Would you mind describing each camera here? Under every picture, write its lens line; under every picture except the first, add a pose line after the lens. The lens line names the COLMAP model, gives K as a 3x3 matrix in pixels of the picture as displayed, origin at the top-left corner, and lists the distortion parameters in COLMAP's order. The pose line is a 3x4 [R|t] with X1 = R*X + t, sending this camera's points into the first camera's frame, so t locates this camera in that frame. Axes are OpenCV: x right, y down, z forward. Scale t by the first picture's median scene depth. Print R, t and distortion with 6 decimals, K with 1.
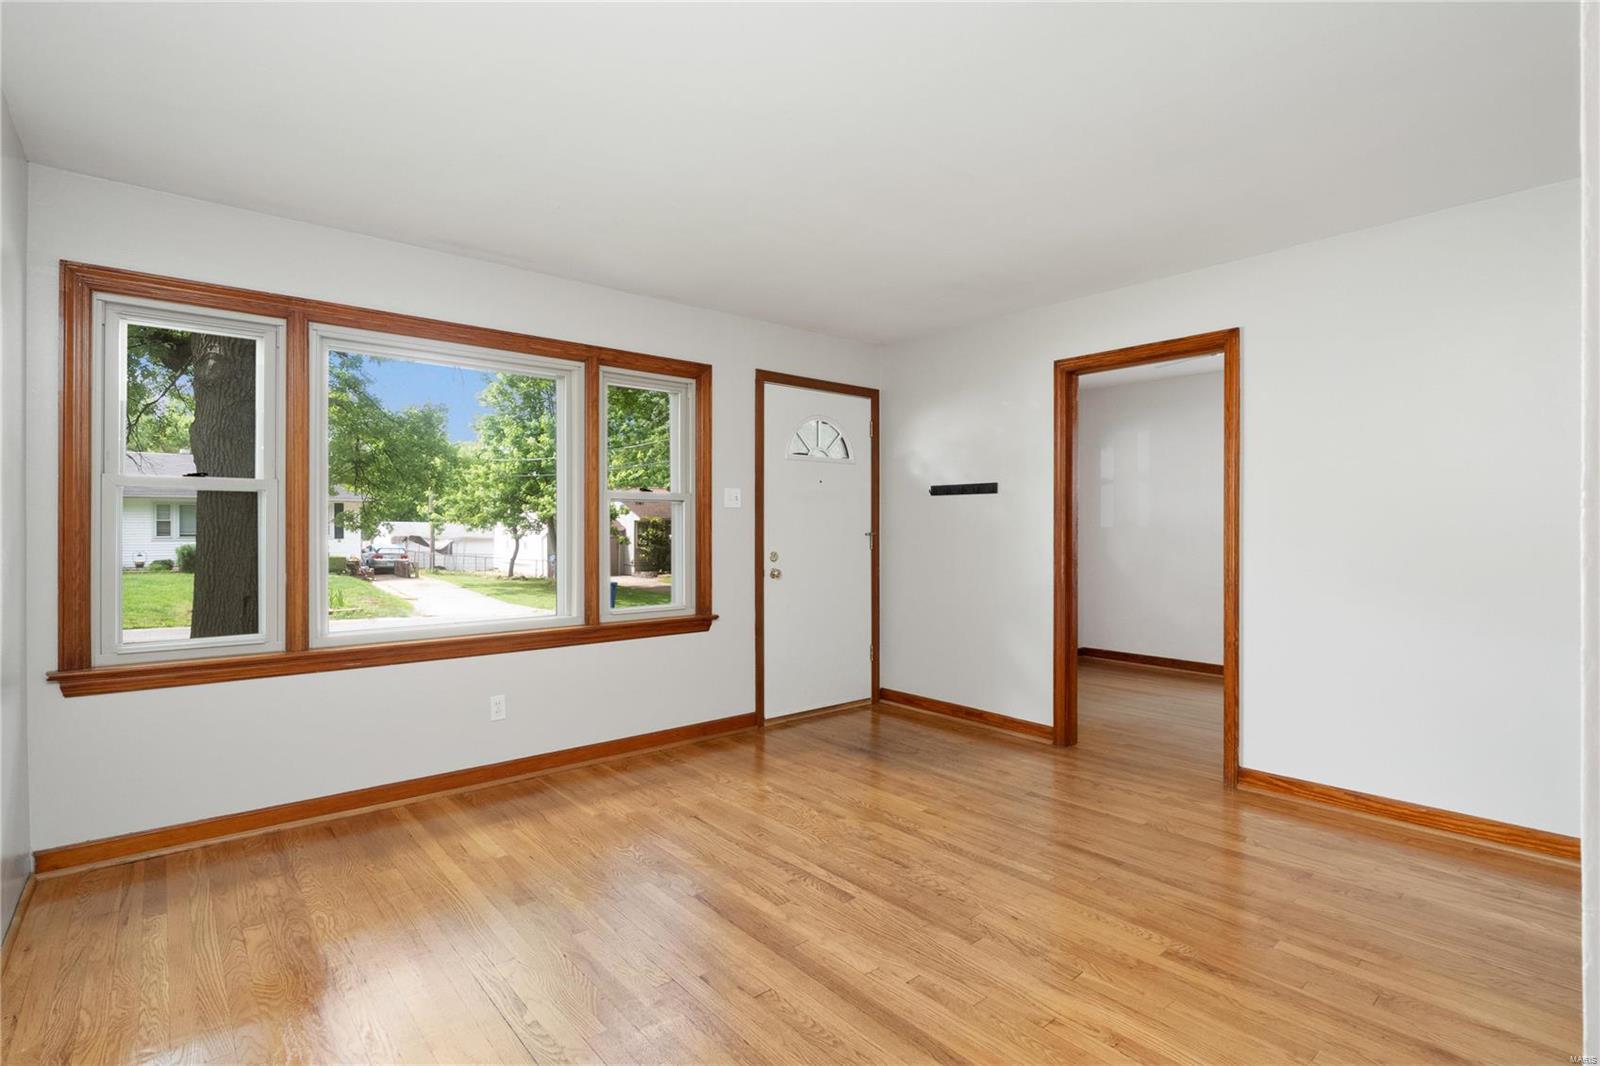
lens RADIAL K [[762.5, 0, 816.8], [0, 762.5, 526.2], [0, 0, 1]] dist [-0.003433, -0.000187]
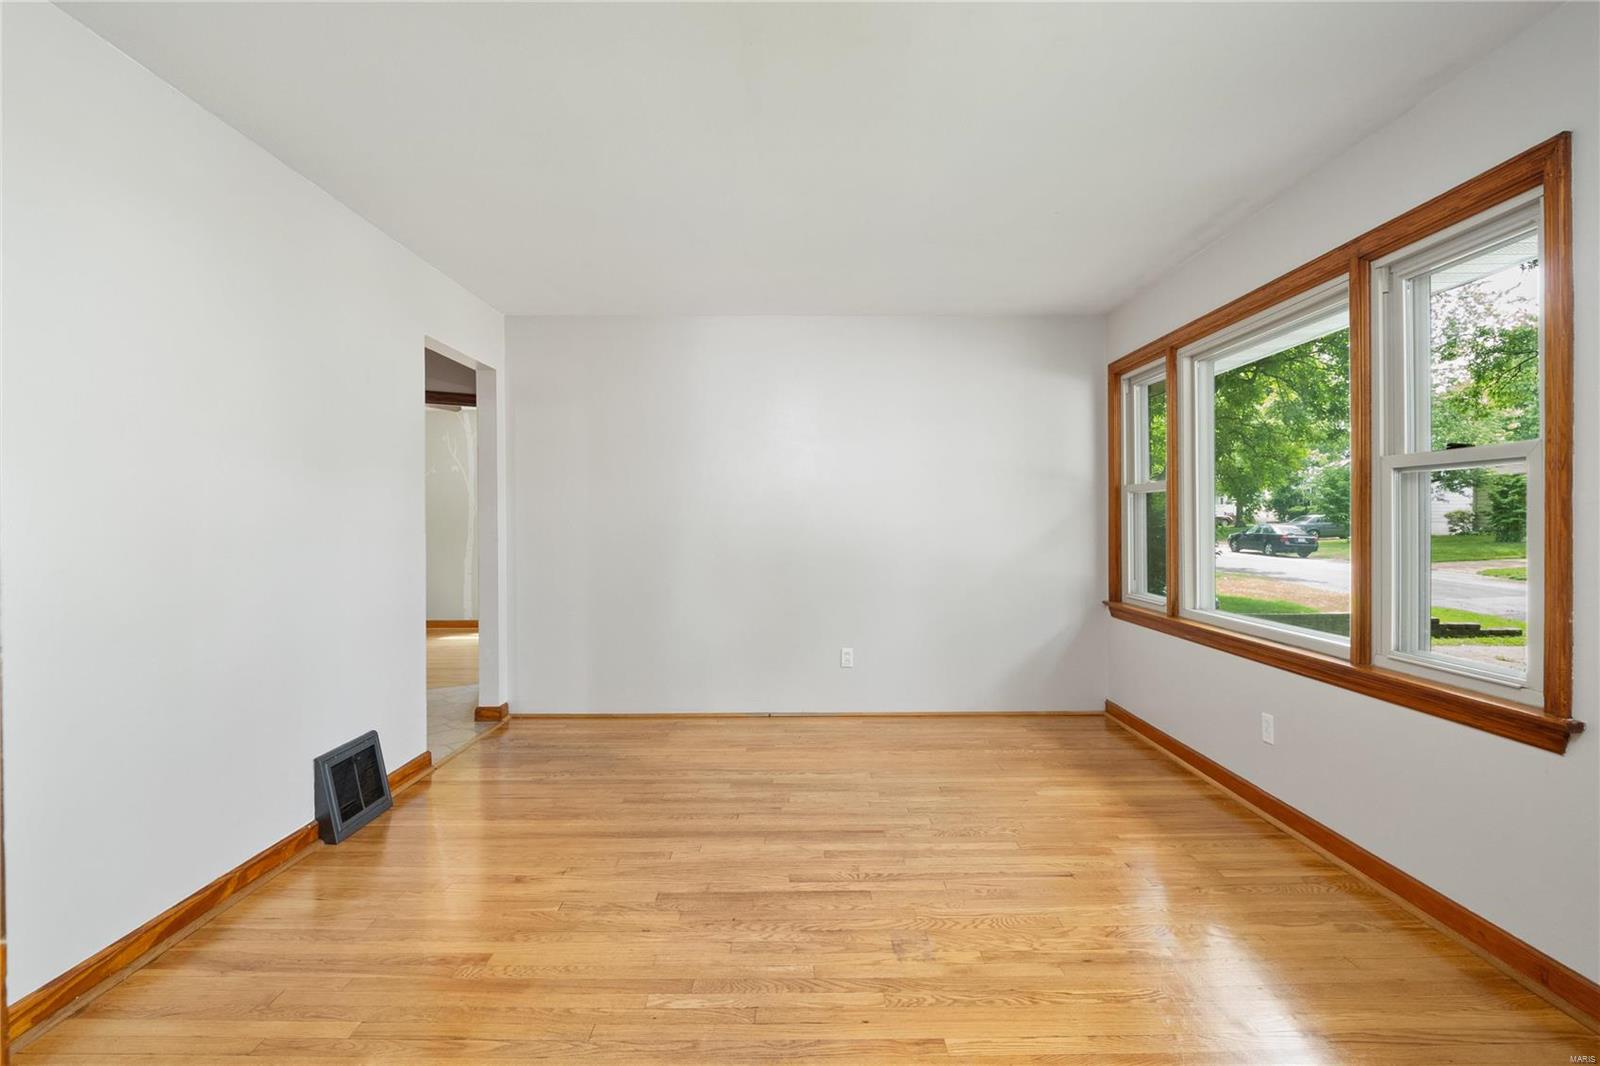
lens RADIAL K [[762.5, 0, 813.4], [0, 762.5, 526.9], [0, 0, 1]] dist [-0.003433, -0.000187]
pose [[-0.652110, 0.009810, -0.758061, 0.743090], [0.005893, 0.999952, 0.007871, 0.006913], [0.758101, 0.000665, -0.652136, 1.577050]]
